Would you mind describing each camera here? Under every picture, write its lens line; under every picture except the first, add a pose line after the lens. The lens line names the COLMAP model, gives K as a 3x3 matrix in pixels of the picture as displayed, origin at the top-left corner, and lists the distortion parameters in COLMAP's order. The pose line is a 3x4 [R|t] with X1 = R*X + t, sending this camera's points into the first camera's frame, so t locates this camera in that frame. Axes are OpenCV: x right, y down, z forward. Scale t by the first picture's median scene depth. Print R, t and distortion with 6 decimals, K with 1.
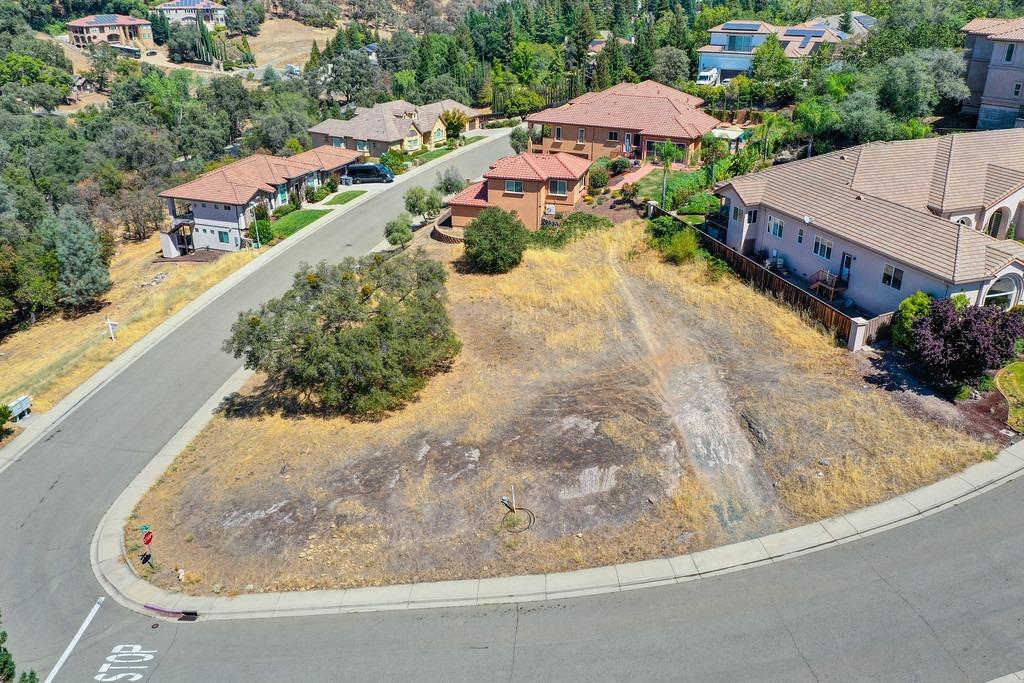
lens RADIAL K [[847.3, 0, 512.0], [0, 847.3, 341.5], [0, 0, 1]] dist [0.020189, 0.015697]
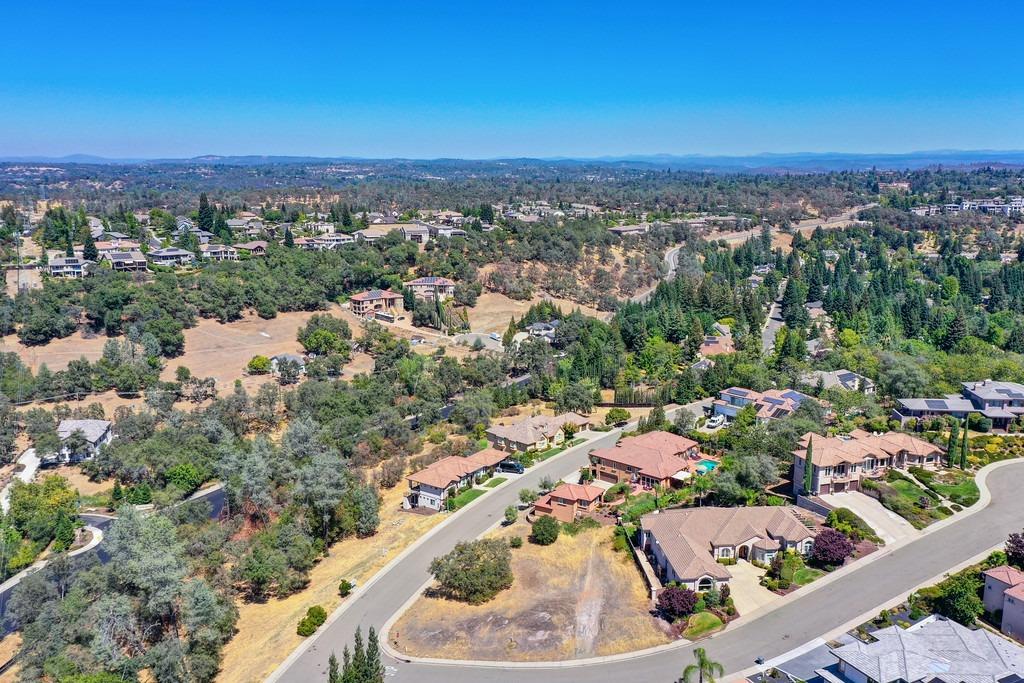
lens RADIAL K [[847.3, 0, 512.0], [0, 847.3, 341.5], [0, 0, 1]] dist [0.020189, 0.015697]
pose [[0.970421, 0.051433, -0.235877, 0.365833], [-0.101569, 0.973346, -0.205626, -0.121243], [0.219013, 0.223501, 0.949779, -1.171046]]
